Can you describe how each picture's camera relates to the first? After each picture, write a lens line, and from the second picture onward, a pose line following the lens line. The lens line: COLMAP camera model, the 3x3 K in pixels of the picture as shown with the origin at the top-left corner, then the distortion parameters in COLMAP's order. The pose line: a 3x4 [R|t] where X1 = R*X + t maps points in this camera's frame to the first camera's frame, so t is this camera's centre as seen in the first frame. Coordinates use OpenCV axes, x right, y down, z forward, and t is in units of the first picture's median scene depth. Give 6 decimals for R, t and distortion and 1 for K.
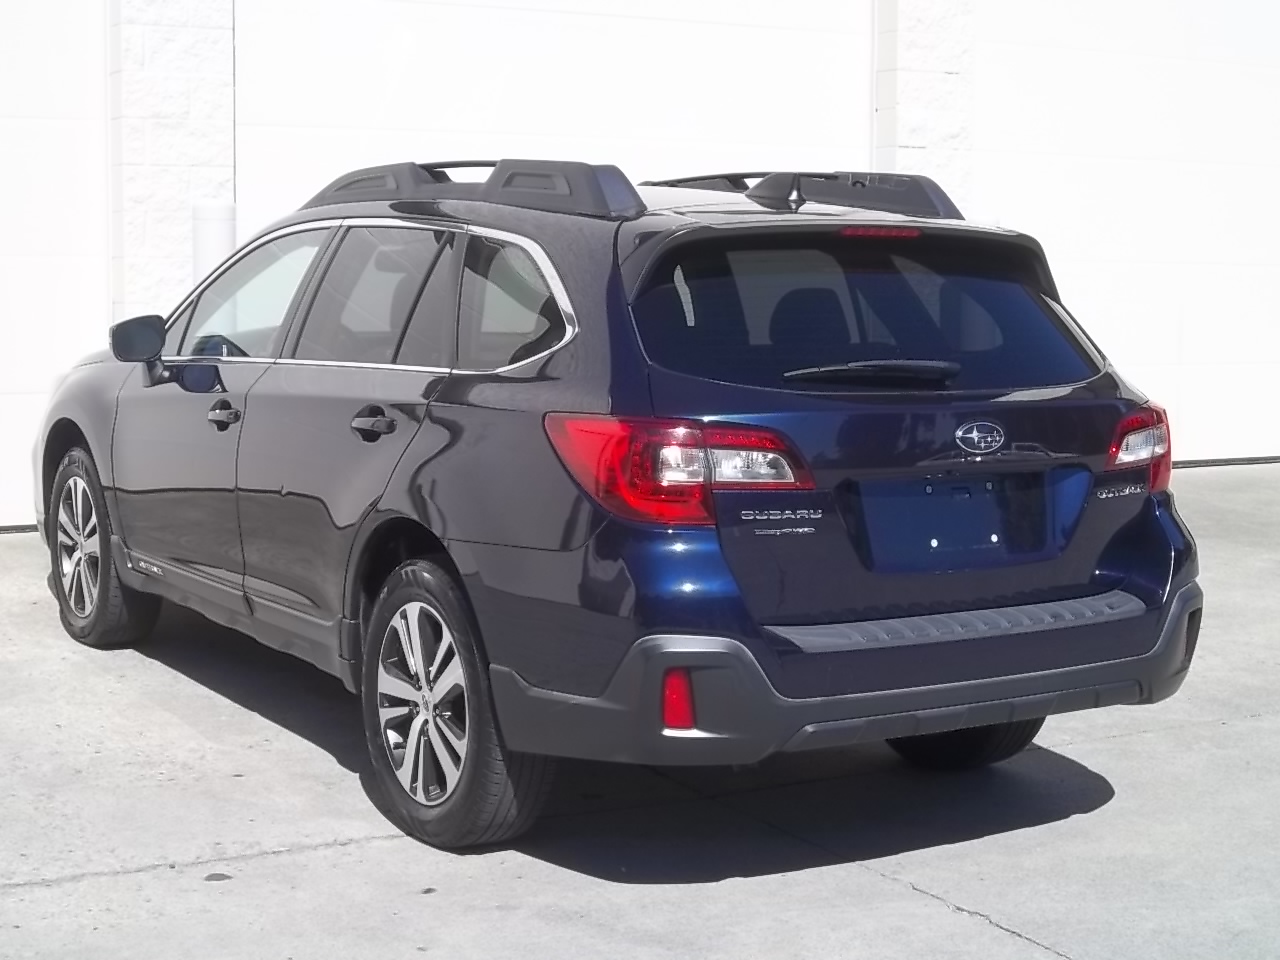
lens RADIAL K [[2184.6, 0, 675.6], [0, 2184.6, 502.4], [0, 0, 1]] dist [-0.105748, 0.000000]
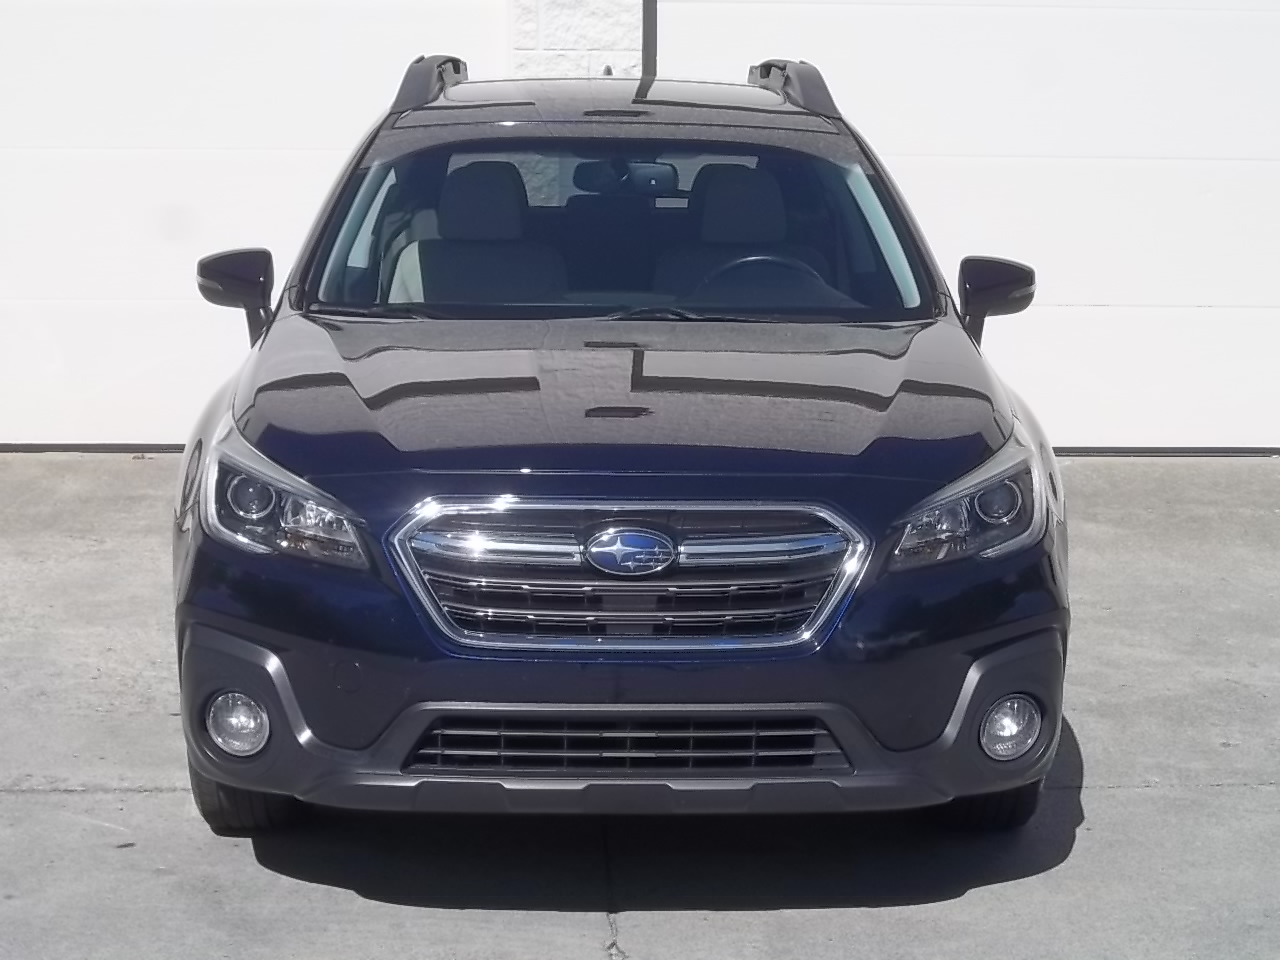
lens RADIAL K [[2657.2, 0, 674.8], [0, 2657.2, 481.6], [0, 0, 1]] dist [-0.079270, 0.000000]
pose [[0.889238, 0.058150, -0.453733, 0.490570], [-0.052188, 0.998307, 0.025663, -0.014241], [0.454457, 0.000859, 0.890768, 0.082001]]
